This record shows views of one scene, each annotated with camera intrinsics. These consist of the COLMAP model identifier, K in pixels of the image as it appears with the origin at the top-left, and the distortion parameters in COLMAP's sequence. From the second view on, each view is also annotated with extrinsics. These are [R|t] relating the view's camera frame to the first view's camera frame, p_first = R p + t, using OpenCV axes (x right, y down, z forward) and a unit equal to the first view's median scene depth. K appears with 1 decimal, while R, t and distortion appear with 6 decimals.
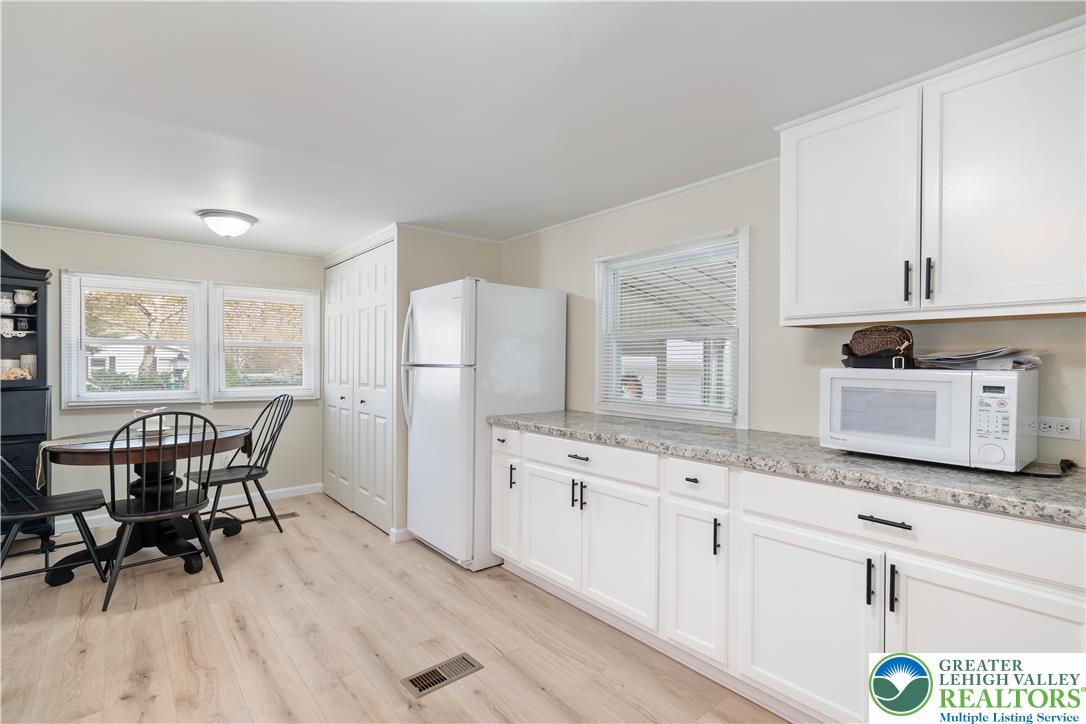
lens RADIAL K [[513.6, 0, 543.0], [0, 513.6, 362.0], [0, 0, 1]] dist [0.001375, -0.000154]
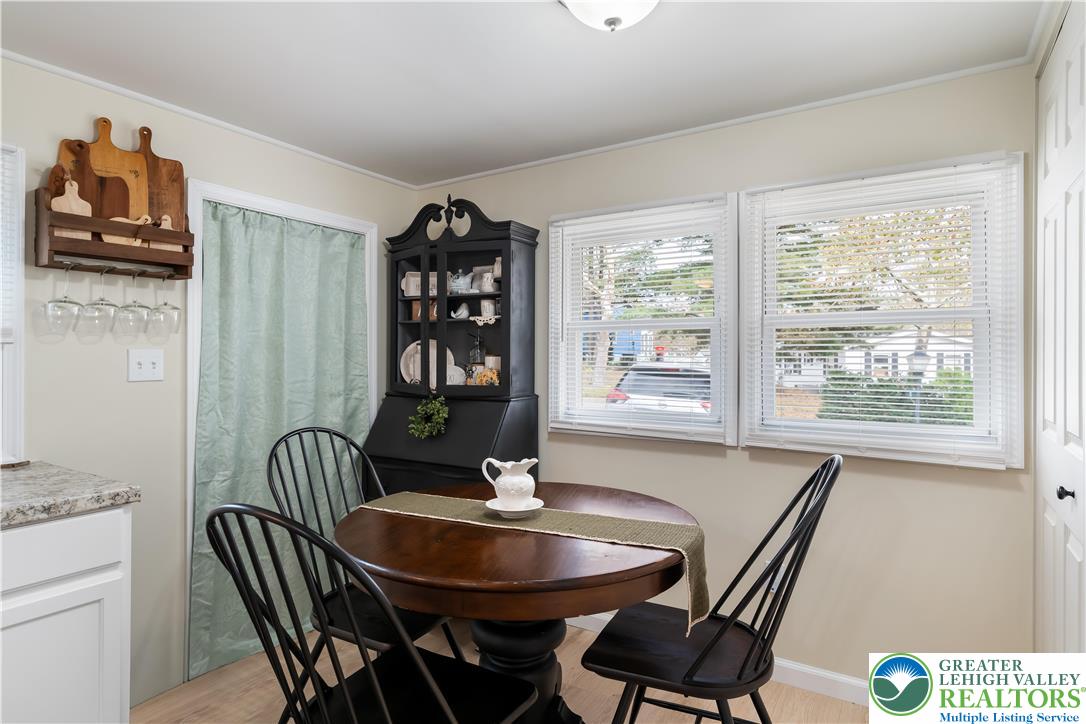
lens RADIAL K [[590.5, 0, 541.7], [0, 590.5, 354.8], [0, 0, 1]] dist [0.000130, -0.000033]
pose [[0.302968, -0.006313, -0.952980, -0.259590], [0.000173, 0.999978, -0.006569, -0.002089], [0.953001, 0.001825, 0.302963, 0.940056]]
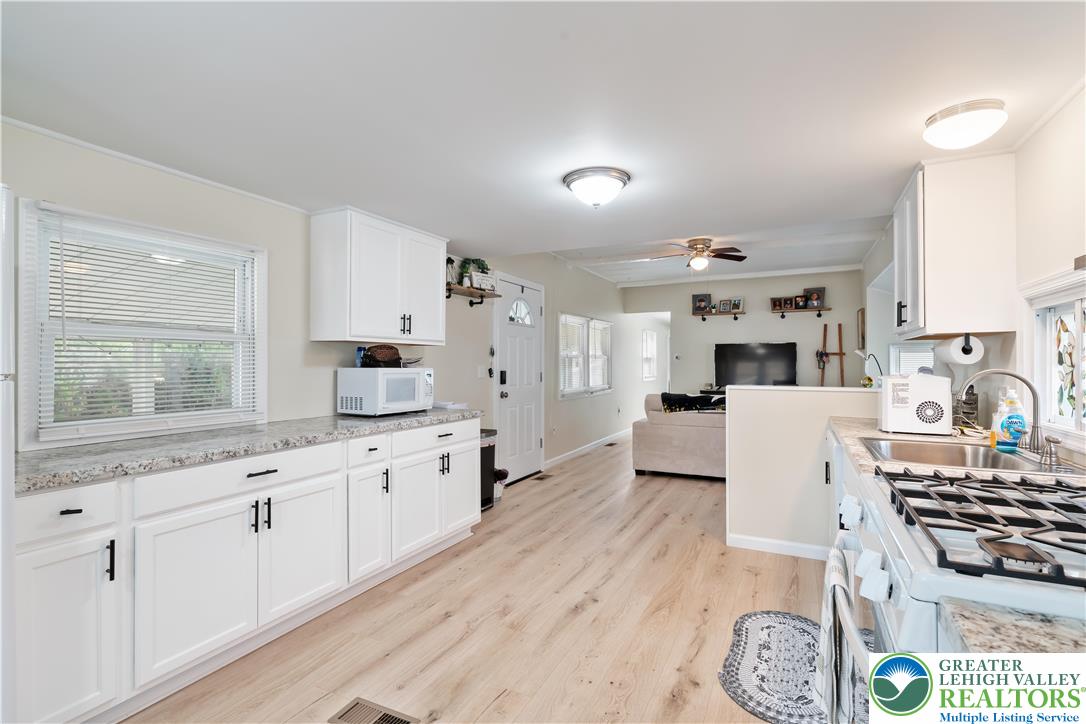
lens RADIAL K [[513.6, 0, 543.0], [0, 513.6, 362.0], [0, 0, 1]] dist [0.001375, -0.000154]
pose [[-0.406422, 0.002400, 0.913682, -0.765363], [0.004497, 0.999990, -0.000626, -0.002792], [-0.913674, 0.003855, -0.406429, 0.748044]]
